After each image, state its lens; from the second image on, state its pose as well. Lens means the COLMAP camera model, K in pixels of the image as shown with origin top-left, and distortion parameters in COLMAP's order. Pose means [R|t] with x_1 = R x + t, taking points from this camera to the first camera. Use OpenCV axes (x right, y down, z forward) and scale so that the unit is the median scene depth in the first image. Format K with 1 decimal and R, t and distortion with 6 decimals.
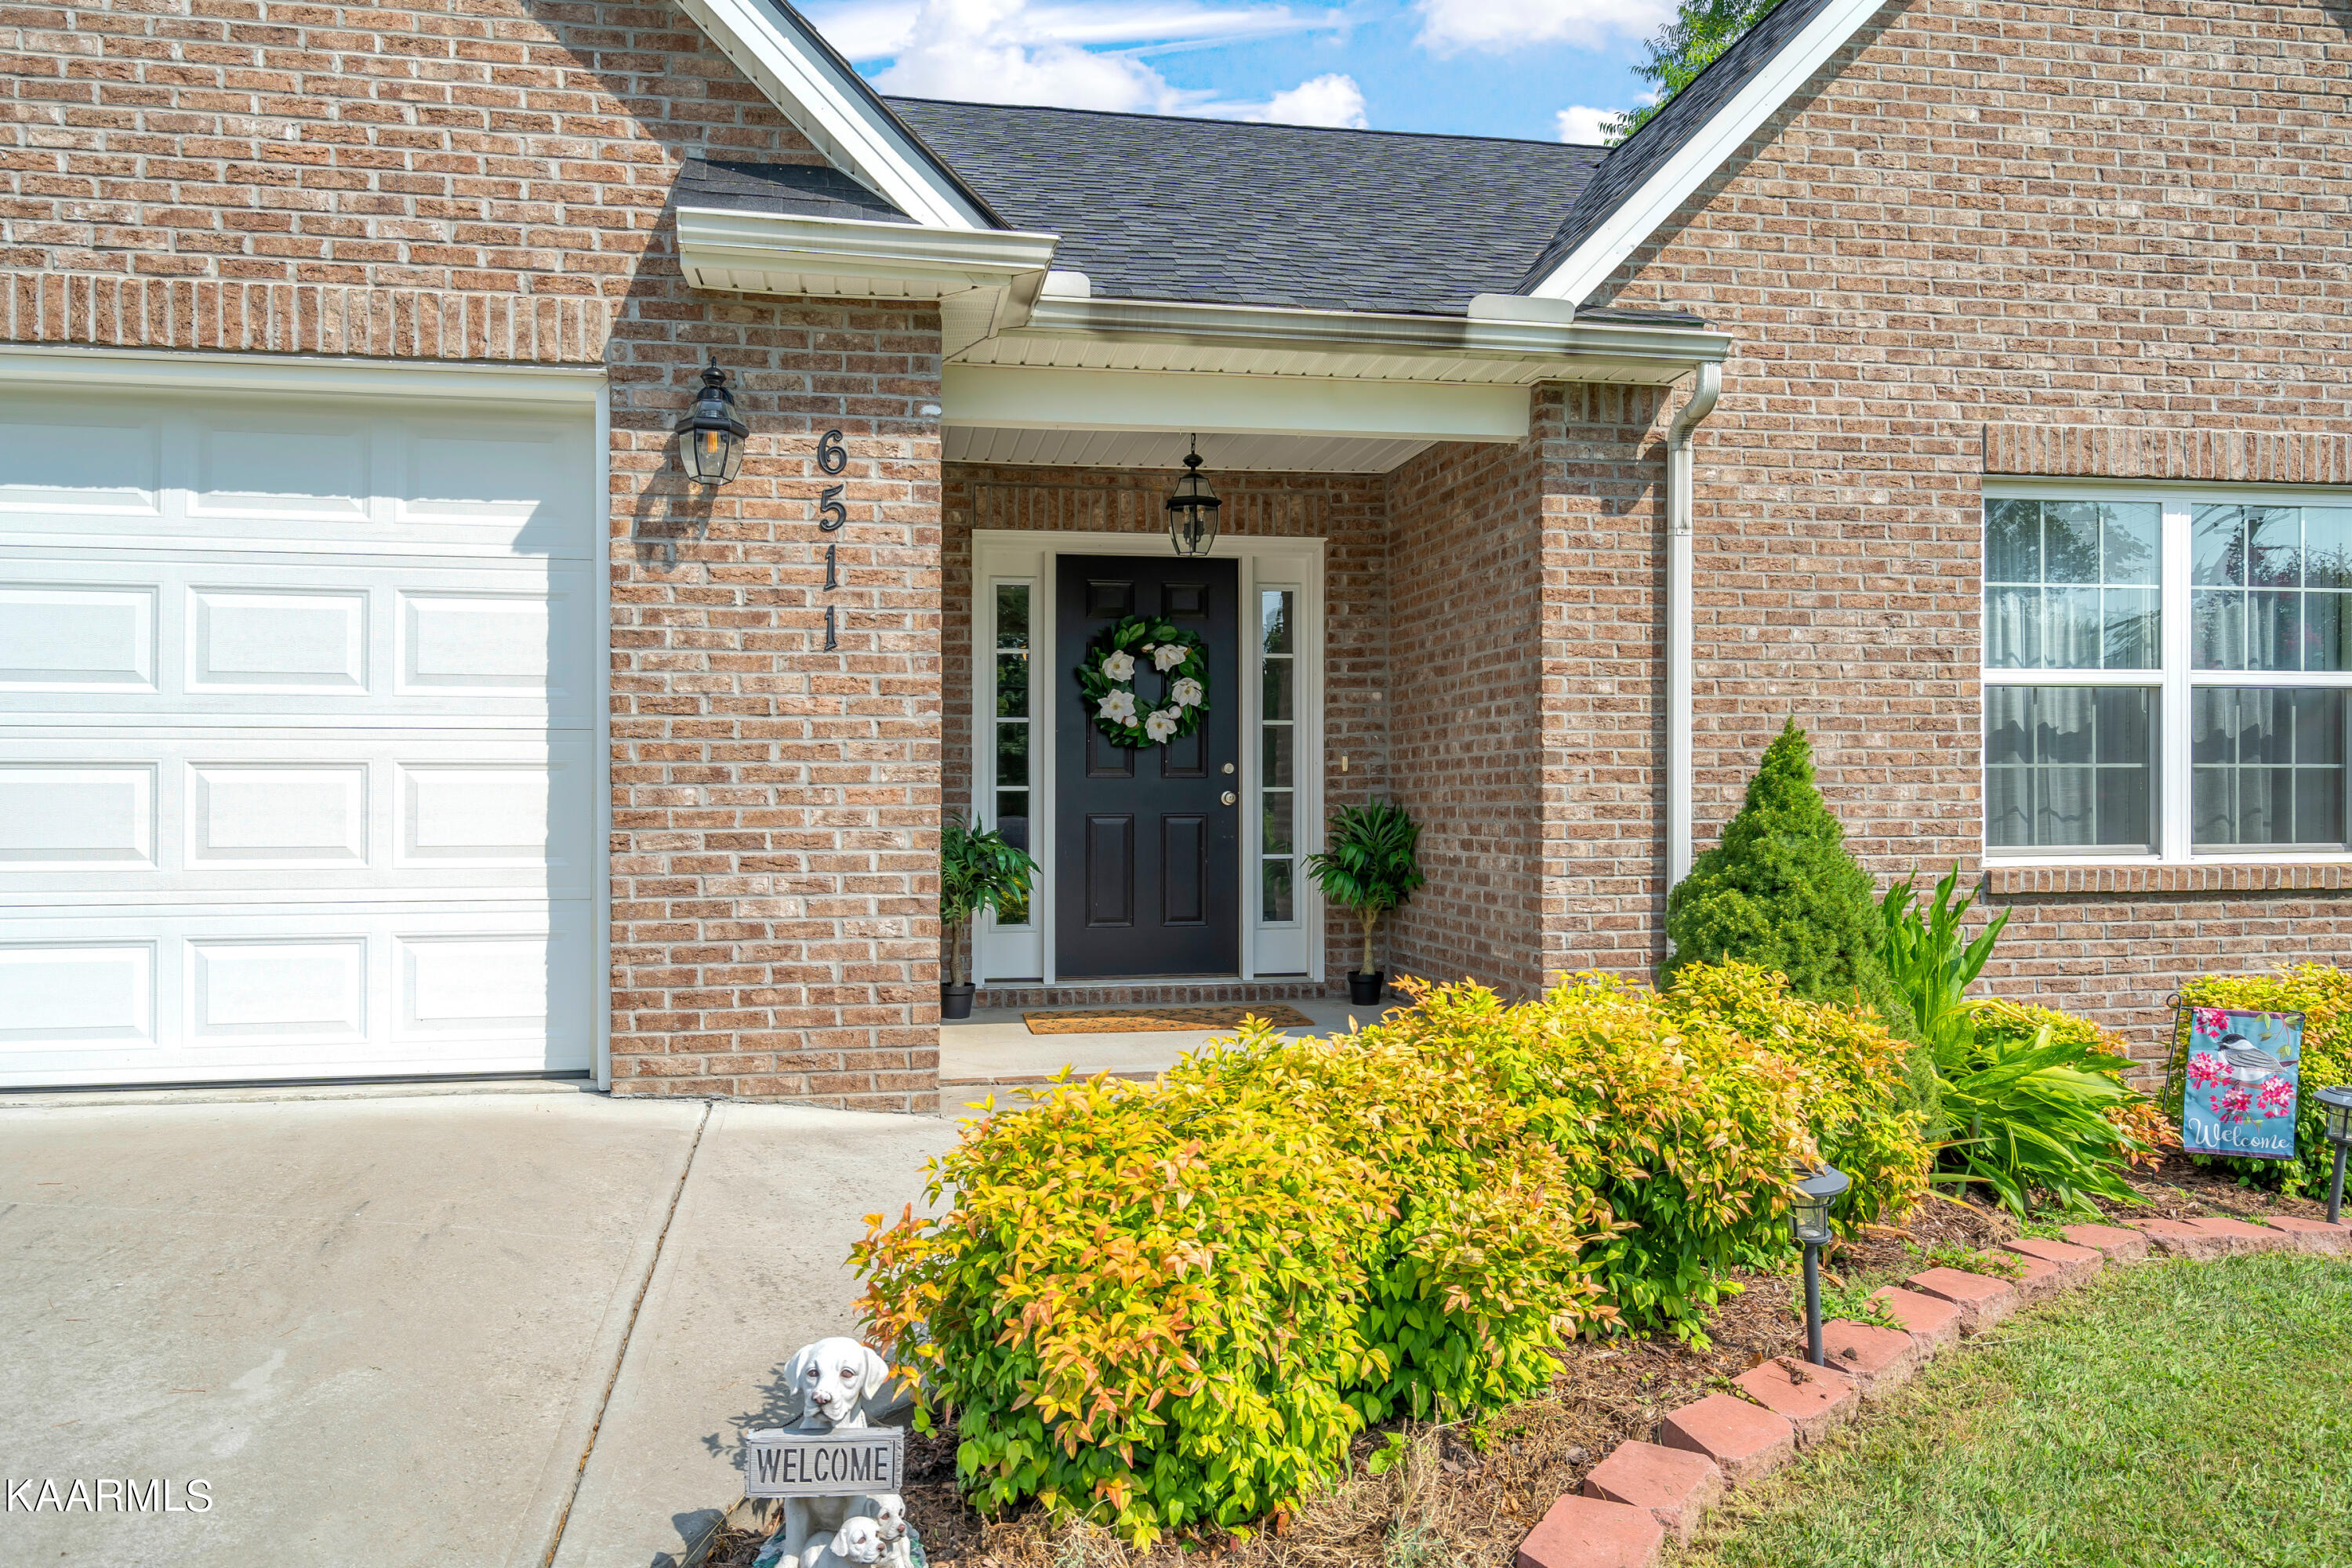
lens RADIAL K [[1681.3, 0, 1185.0], [0, 1681.3, 790.6], [0, 0, 1]] dist [0.009342, 0.000181]
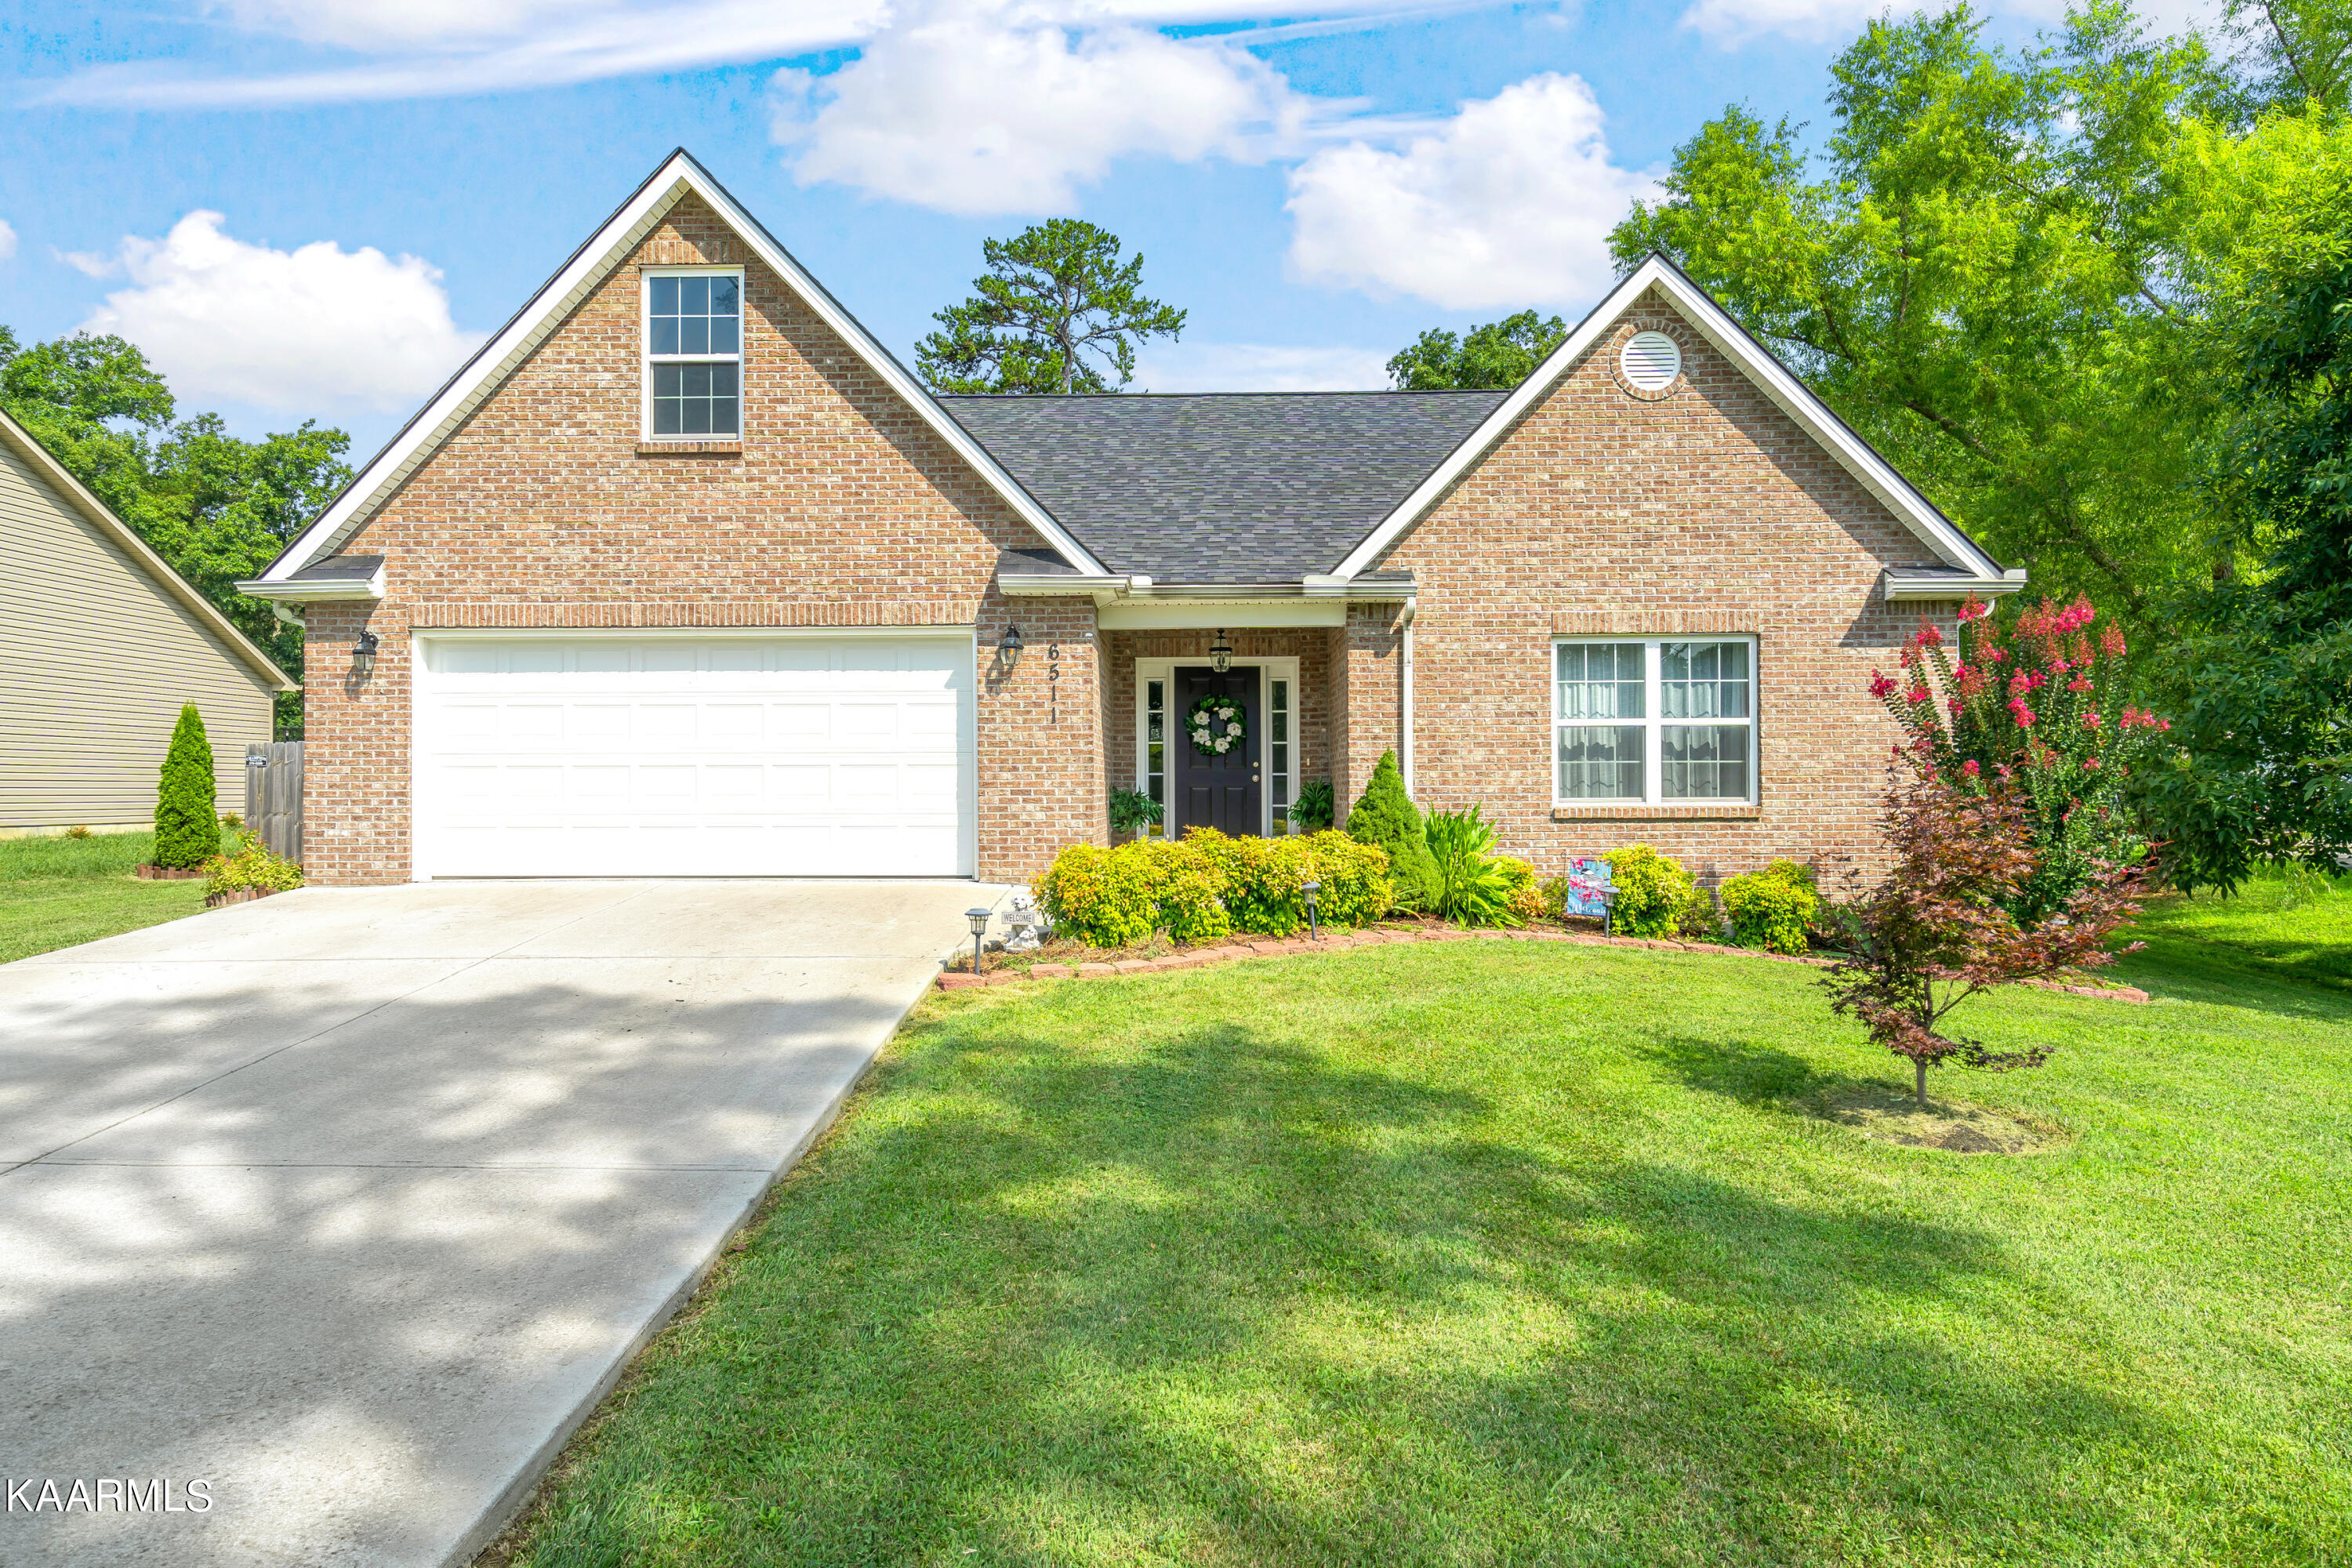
lens RADIAL K [[1462.5, 0, 1181.1], [0, 1462.5, 826.9], [0, 0, 1]] dist [0.013546, 0.002940]
pose [[0.979369, 0.004431, -0.202031, 0.397986], [0.002106, 0.999482, 0.032129, 0.008414], [0.202069, -0.031891, 0.978852, -1.089919]]
